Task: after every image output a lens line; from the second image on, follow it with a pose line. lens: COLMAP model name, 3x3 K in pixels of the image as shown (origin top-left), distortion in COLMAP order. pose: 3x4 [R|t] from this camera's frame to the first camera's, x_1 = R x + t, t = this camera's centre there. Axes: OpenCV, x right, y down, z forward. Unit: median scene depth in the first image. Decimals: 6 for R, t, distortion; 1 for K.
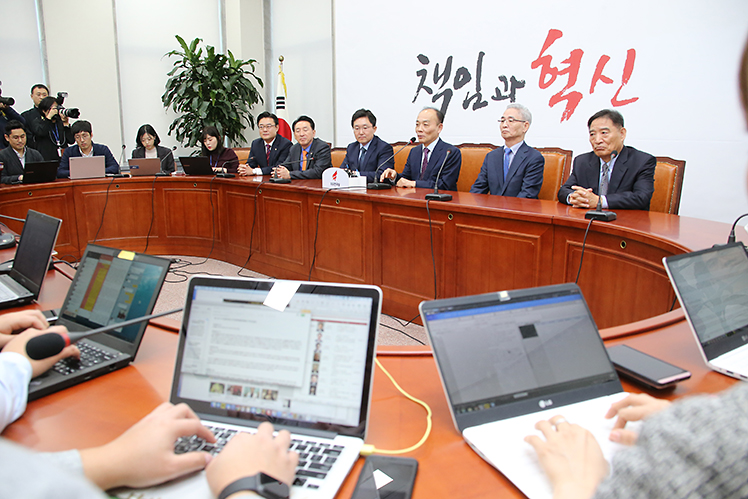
lens RADIAL K [[601.2, 0, 372.6], [0, 601.2, 249.3], [0, 0, 1]] dist [-0.143371, 0.029924]
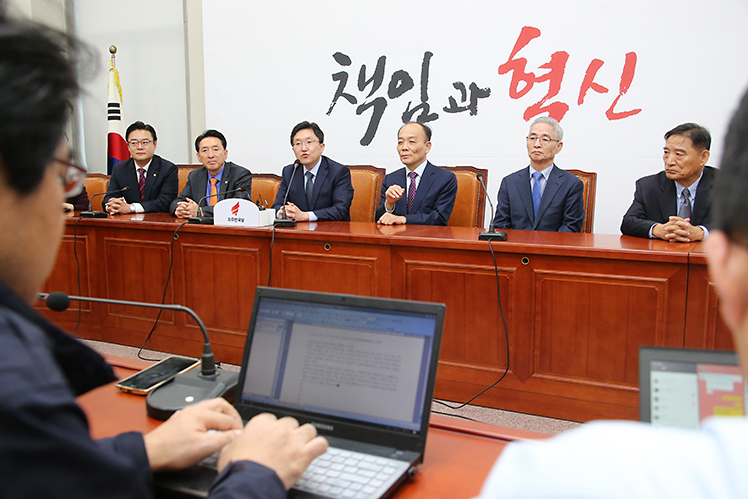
lens RADIAL K [[733.3, 0, 374.4], [0, 733.3, 243.2], [0, 0, 1]] dist [-0.037924, 0.000000]
pose [[0.939124, -0.041920, 0.341011, -0.245867], [0.065368, 0.996200, -0.057558, -0.022944], [-0.337303, 0.076346, 0.938295, 0.111062]]
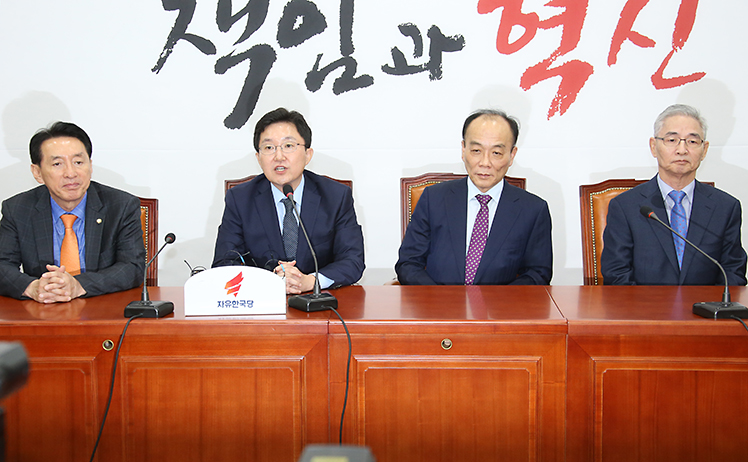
lens RADIAL K [[1267.3, 0, 361.1], [0, 1267.3, 233.3], [0, 0, 1]] dist [0.262608, 0.000000]
pose [[0.680886, -0.104786, 0.724855, -0.603993], [0.142328, 0.989775, 0.009390, -0.139754], [-0.718427, 0.096774, 0.688838, 0.318542]]
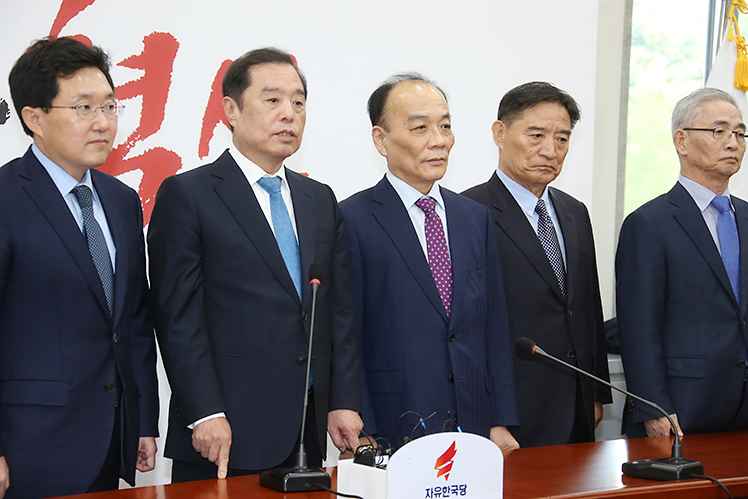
lens RADIAL K [[1968.3, 0, 351.1], [0, 1968.3, 235.6], [0, 0, 1]] dist [0.466641, 0.000000]
pose [[0.052672, -0.023261, 0.998341, -0.805409], [0.169666, 0.985402, 0.014008, -0.195963], [-0.984093, 0.168647, 0.055850, 0.755992]]
